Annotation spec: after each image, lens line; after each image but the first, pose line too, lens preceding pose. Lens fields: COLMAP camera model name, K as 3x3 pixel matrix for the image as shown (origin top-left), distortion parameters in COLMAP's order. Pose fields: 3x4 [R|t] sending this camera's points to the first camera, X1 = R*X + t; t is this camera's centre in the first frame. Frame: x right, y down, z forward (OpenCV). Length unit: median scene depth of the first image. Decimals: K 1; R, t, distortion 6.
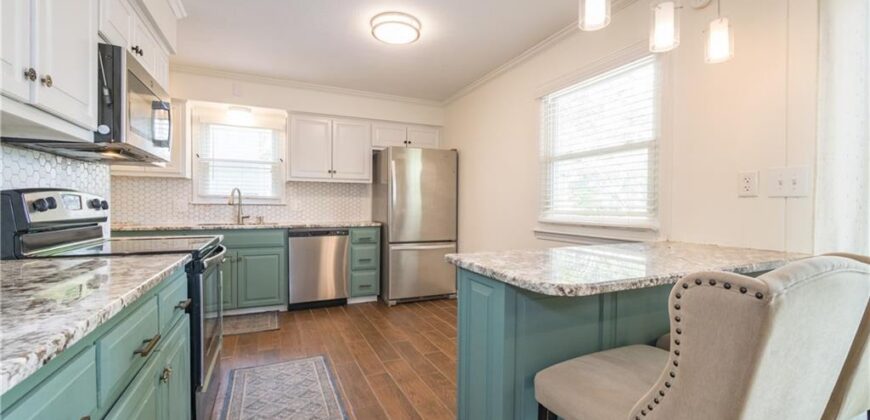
lens RADIAL K [[360.9, 0, 436.8], [0, 360.9, 211.3], [0, 0, 1]] dist [-0.009026, 0.000161]
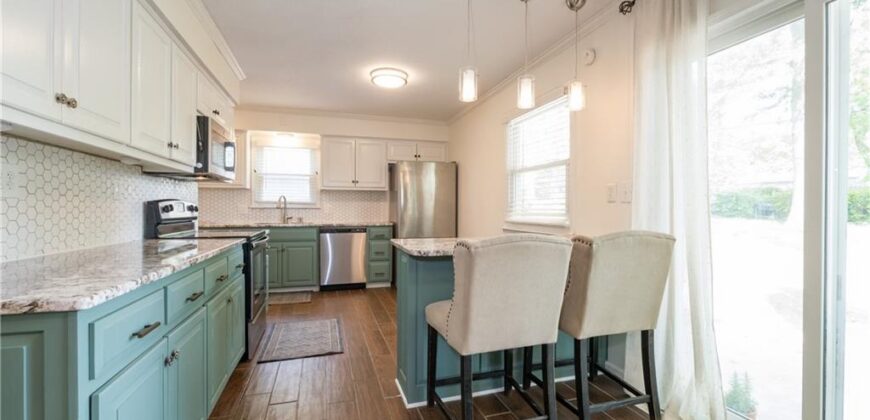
lens RADIAL K [[360.9, 0, 436.8], [0, 360.9, 211.3], [0, 0, 1]] dist [-0.009026, 0.000161]
pose [[0.991462, -0.001062, -0.130389, 0.173507], [-0.000073, 0.999962, -0.008697, 0.003620], [0.130393, 0.008632, 0.991425, -0.227462]]
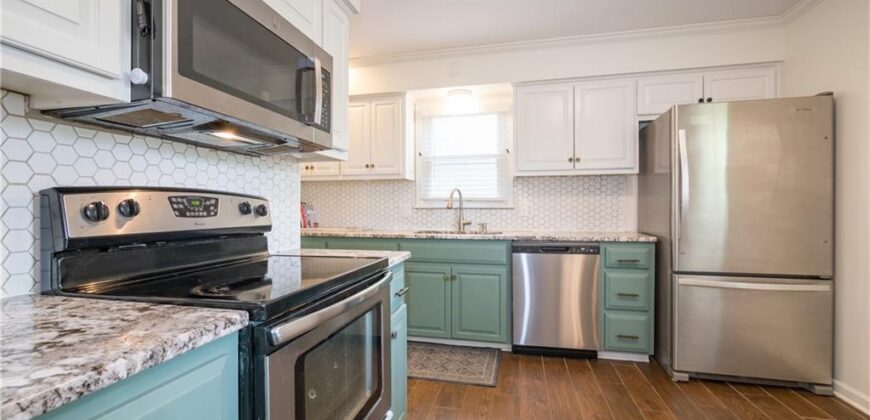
lens RADIAL K [[360.9, 0, 436.8], [0, 360.9, 211.3], [0, 0, 1]] dist [-0.009026, 0.000161]
pose [[0.788801, -0.004281, -0.614634, -0.084065], [-0.001912, 0.999954, -0.009419, -0.004314], [0.614646, 0.008605, 0.788756, 0.334243]]
